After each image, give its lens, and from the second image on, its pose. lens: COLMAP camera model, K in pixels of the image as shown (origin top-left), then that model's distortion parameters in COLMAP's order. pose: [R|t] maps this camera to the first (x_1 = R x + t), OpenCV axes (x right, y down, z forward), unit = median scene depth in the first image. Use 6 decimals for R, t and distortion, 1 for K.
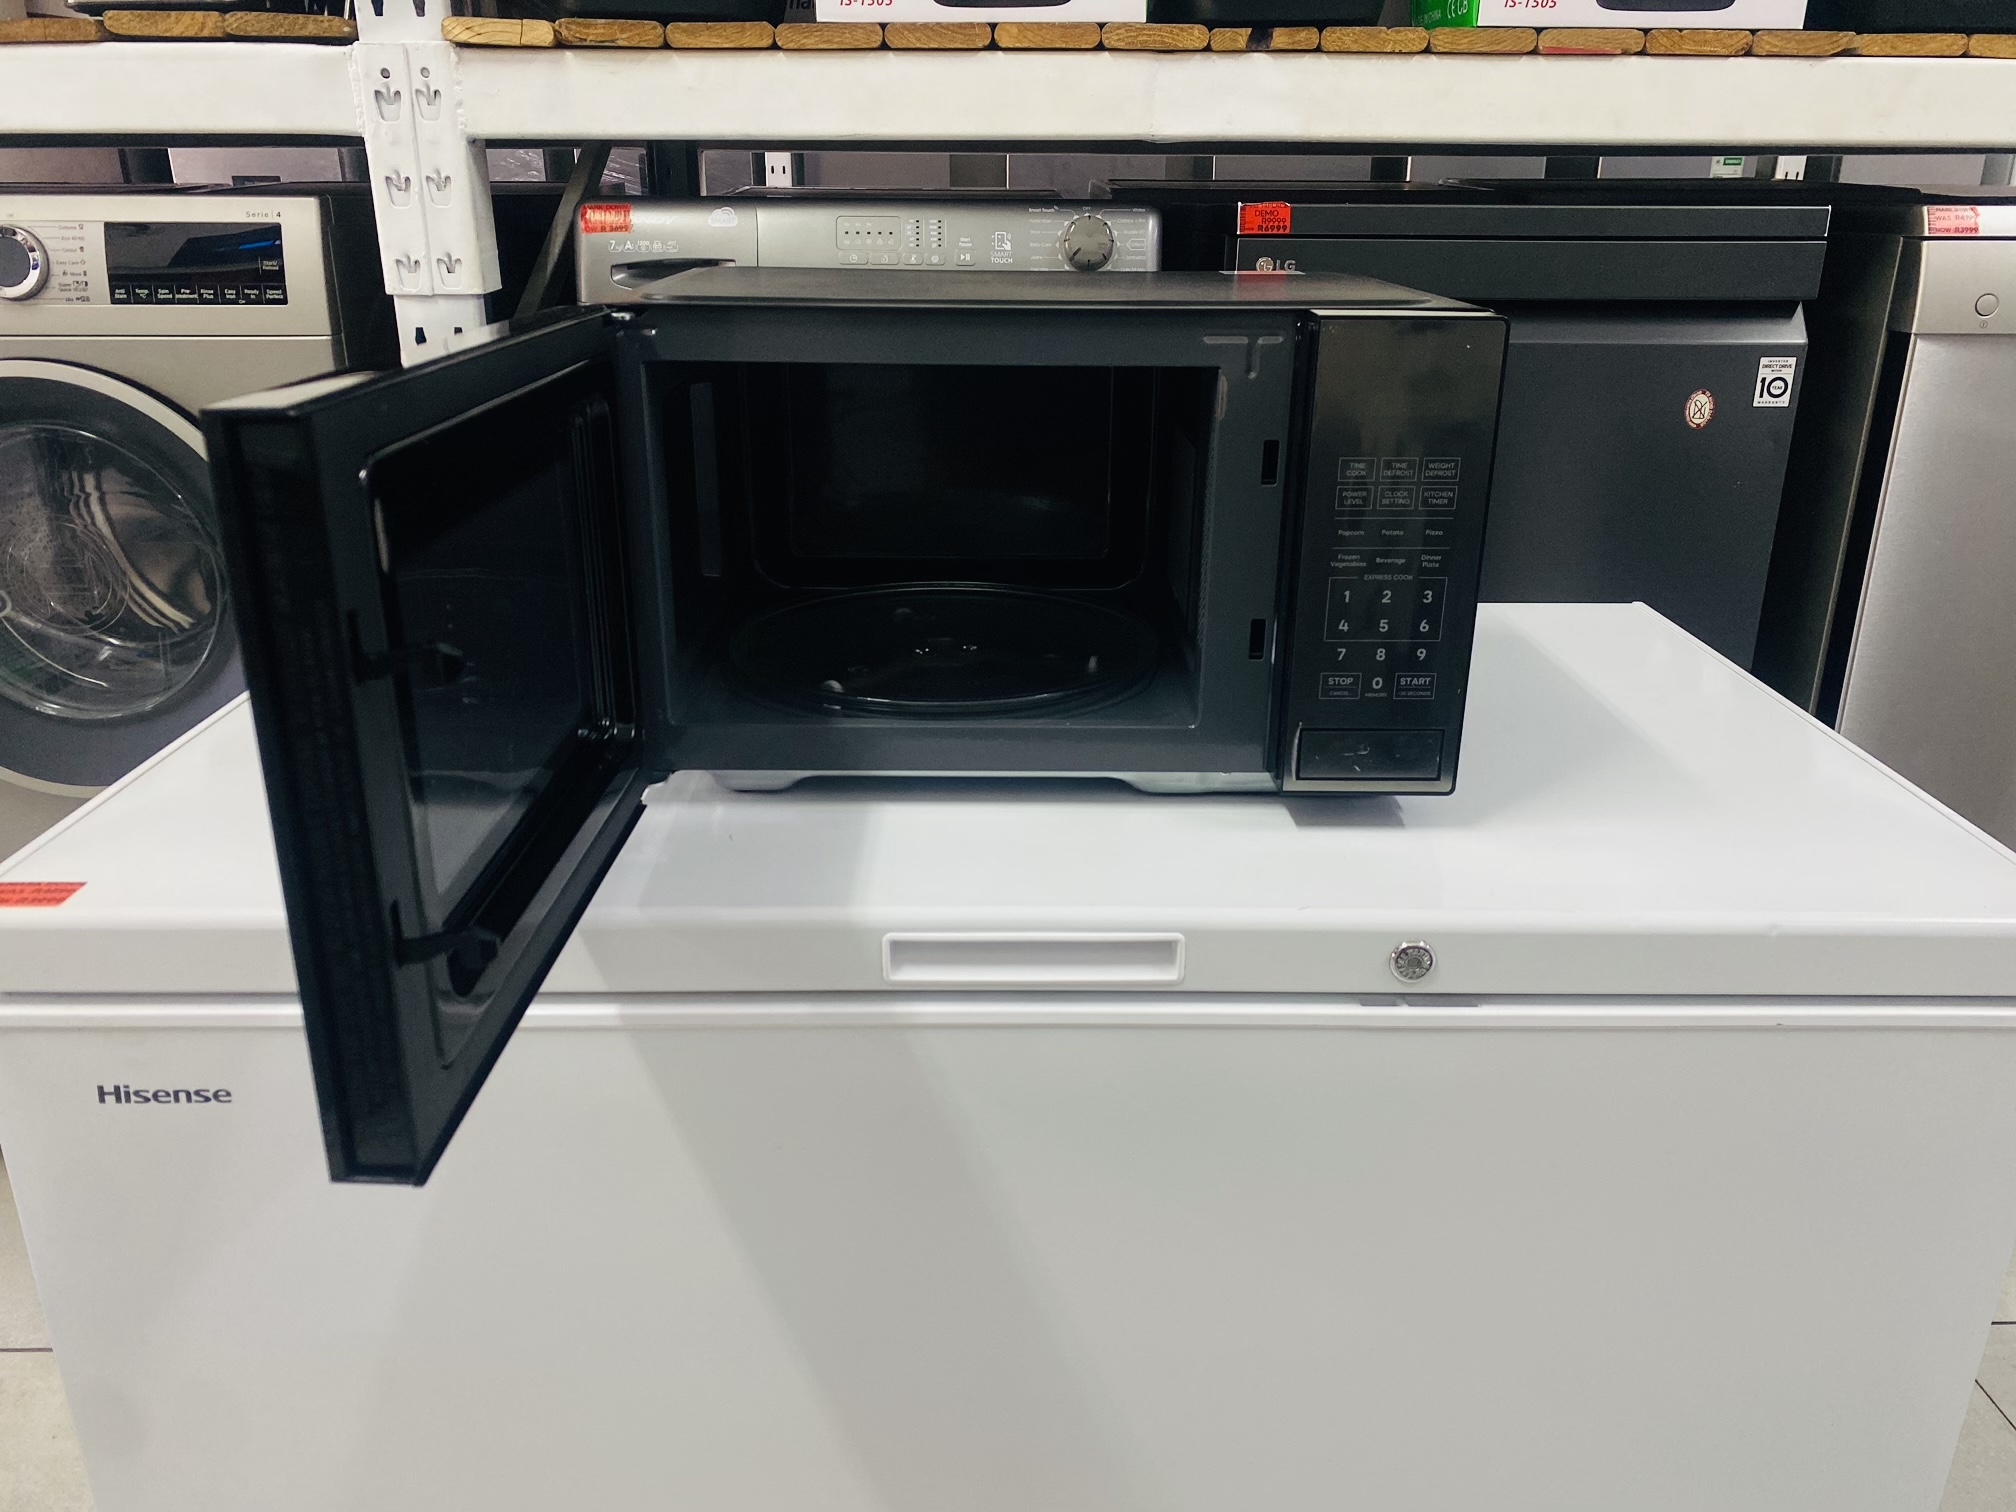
lens RADIAL K [[1543.1, 0, 1011.7], [0, 1543.1, 746.7], [0, 0, 1]] dist [0.014237, -0.005572]
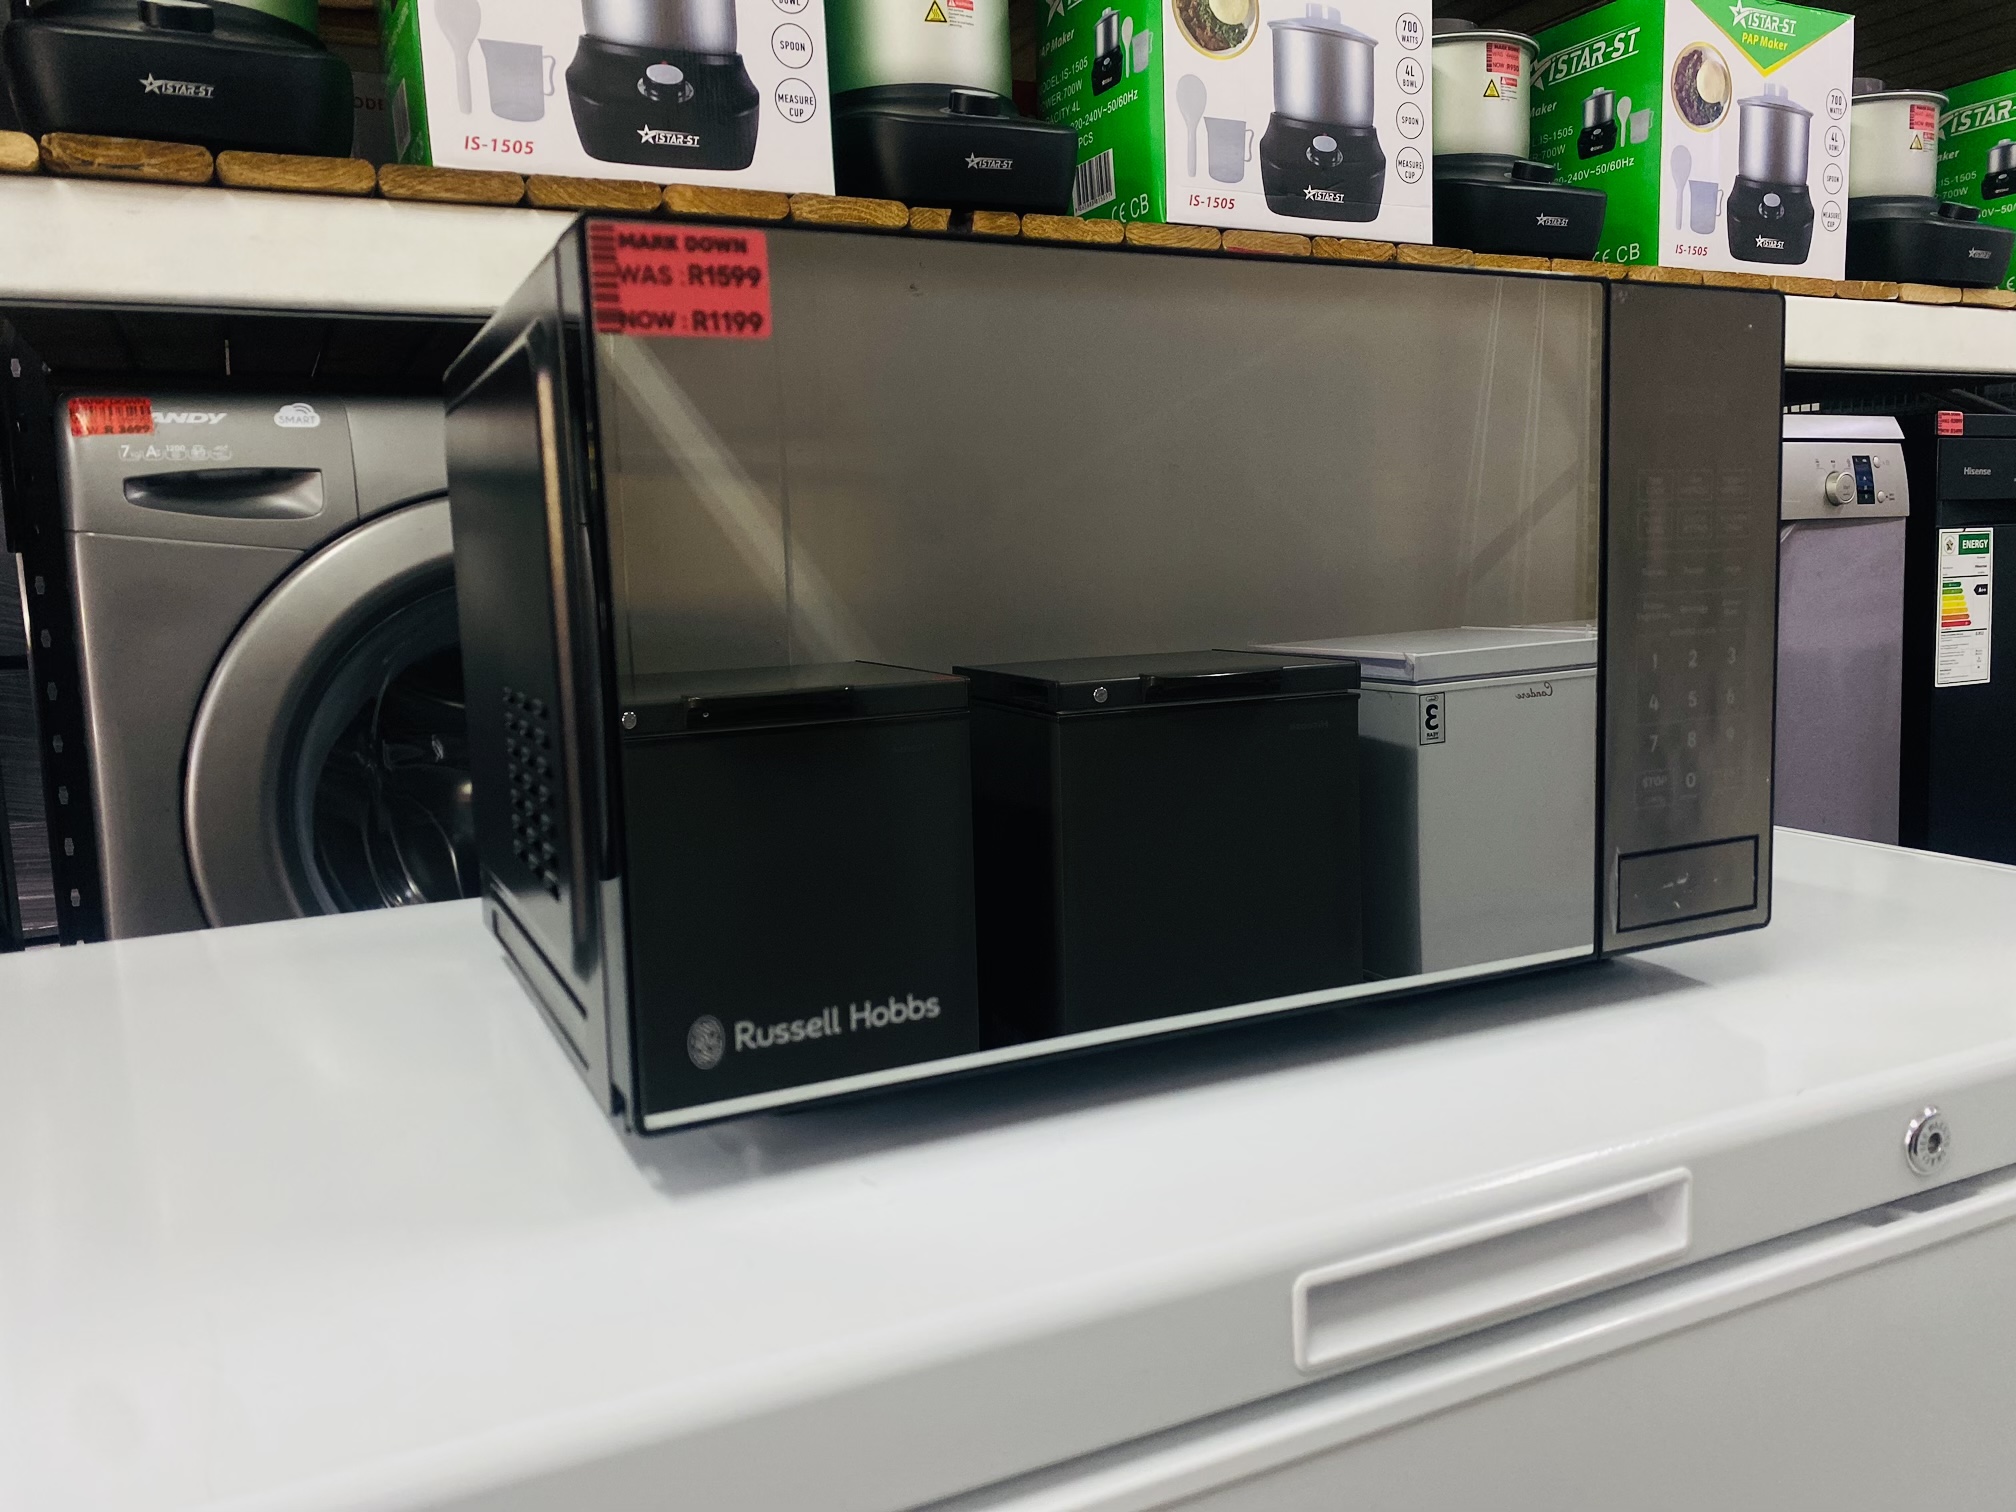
lens RADIAL K [[1538.1, 0, 1013.2], [0, 1538.1, 745.7], [0, 0, 1]] dist [0.015176, -0.006161]
pose [[0.903712, -0.087060, 0.419197, -0.212704], [0.185434, 0.962099, -0.199952, 0.017605], [-0.385901, 0.258432, 0.885603, 0.279970]]
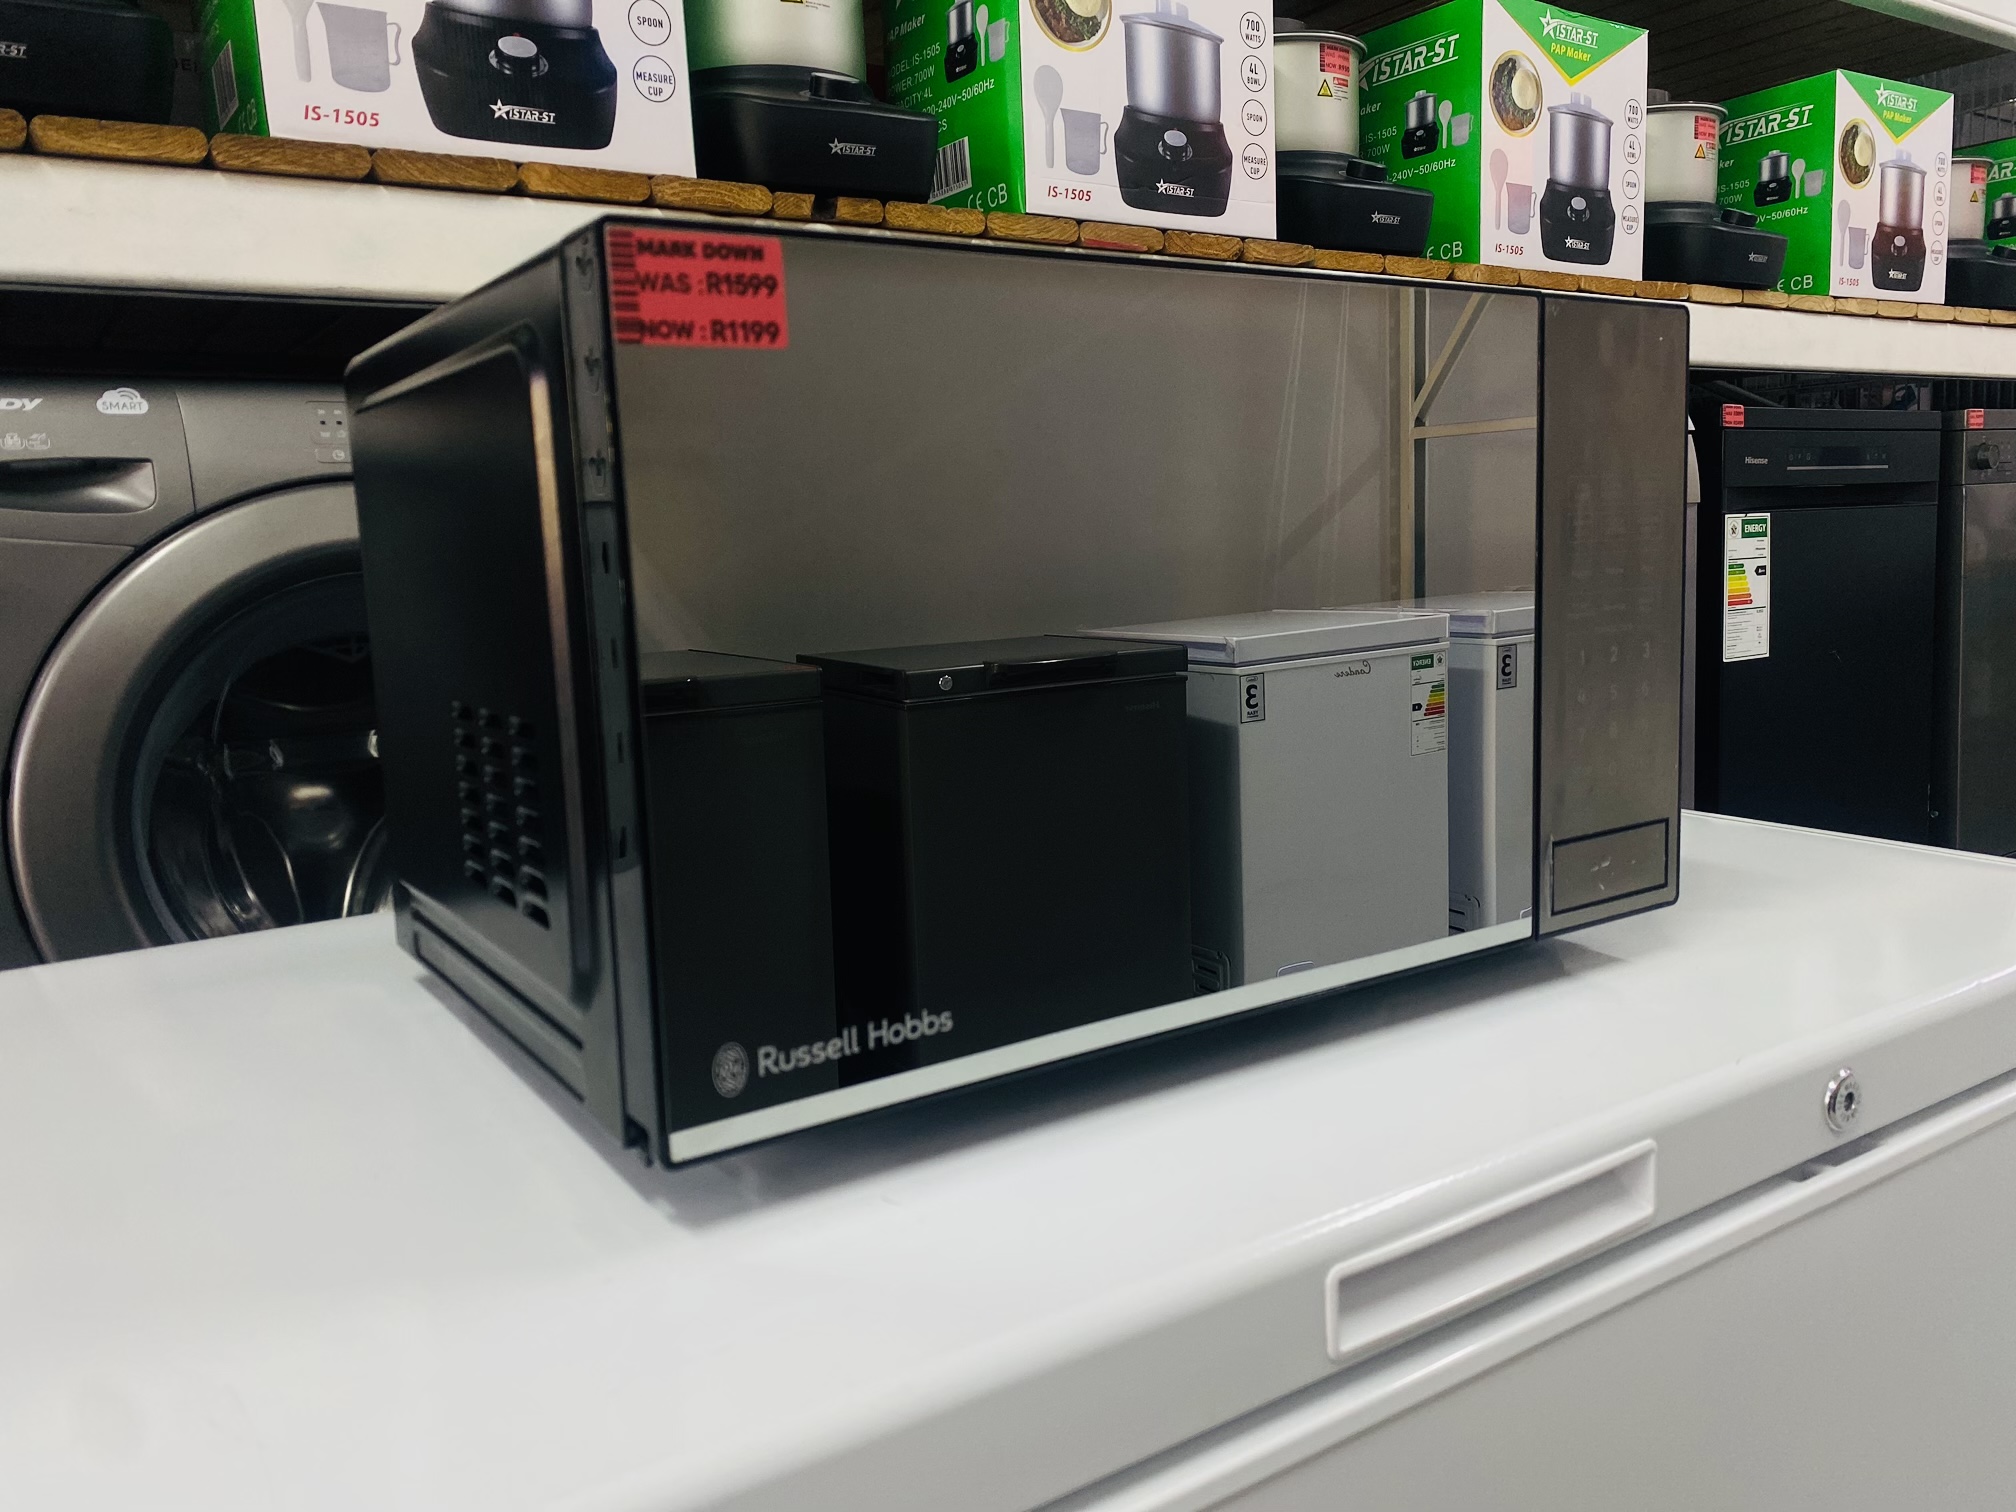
lens RADIAL K [[1538.1, 0, 1013.2], [0, 1538.1, 745.7], [0, 0, 1]] dist [0.015176, -0.006161]
pose [[0.838352, -0.111954, 0.533509, -0.252842], [0.229758, 0.960077, -0.159574, 0.001038], [-0.494344, 0.256357, 0.830605, 0.298840]]
